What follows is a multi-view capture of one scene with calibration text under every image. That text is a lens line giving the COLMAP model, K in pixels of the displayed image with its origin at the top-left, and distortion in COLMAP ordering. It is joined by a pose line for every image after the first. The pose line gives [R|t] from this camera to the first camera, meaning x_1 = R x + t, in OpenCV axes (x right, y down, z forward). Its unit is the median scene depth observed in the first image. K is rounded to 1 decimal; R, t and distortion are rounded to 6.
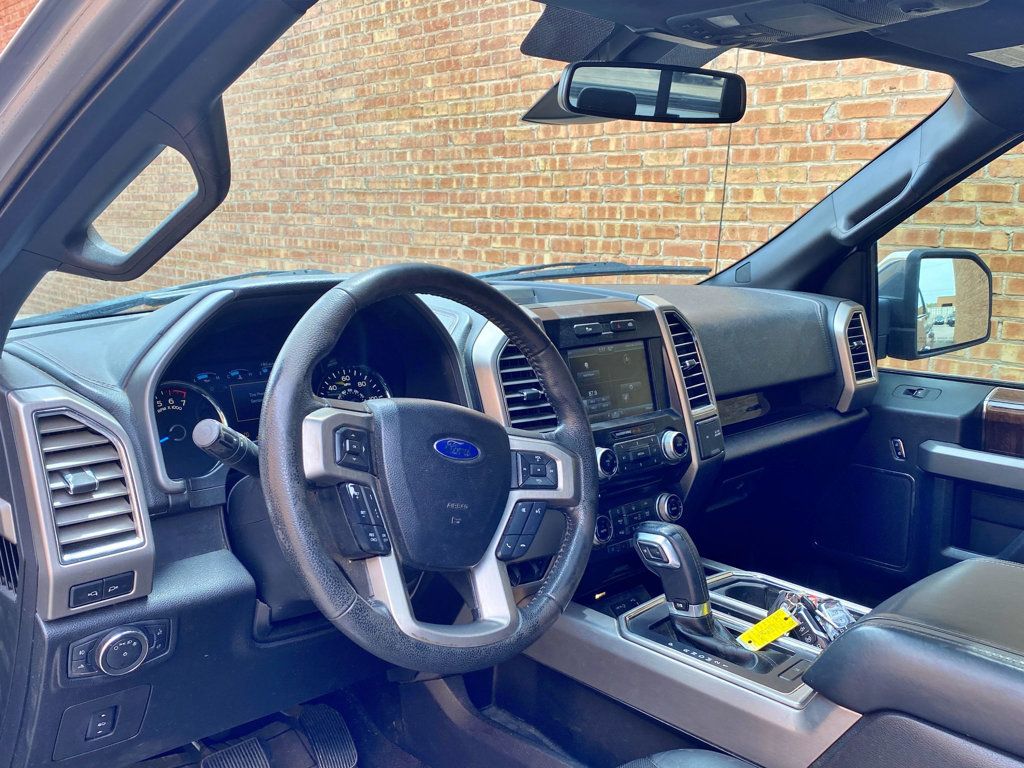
lens RADIAL K [[985.8, 0, 479.3], [0, 985.8, 380.4], [0, 0, 1]] dist [-0.001249, 0.001414]
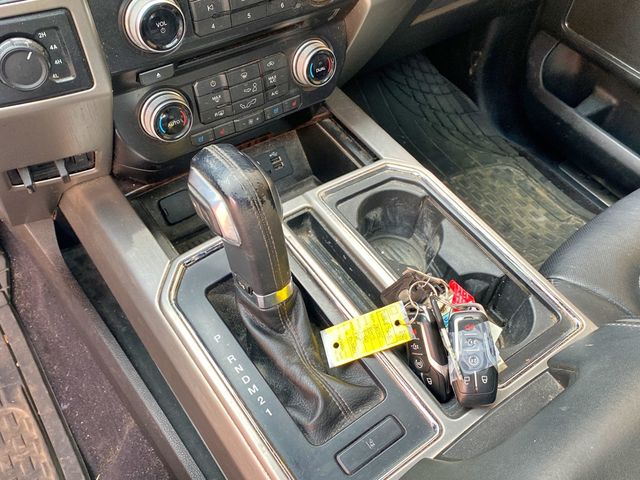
lens RADIAL K [[598.5, 0, 318.7], [0, 598.5, 230.9], [0, 0, 1]] dist [-0.014460, -0.000551]
pose [[0.990935, 0.132888, -0.019715, 0.088747], [-0.087116, 0.747343, 0.658703, -0.021703], [0.102267, -0.651014, 0.752145, 0.252844]]
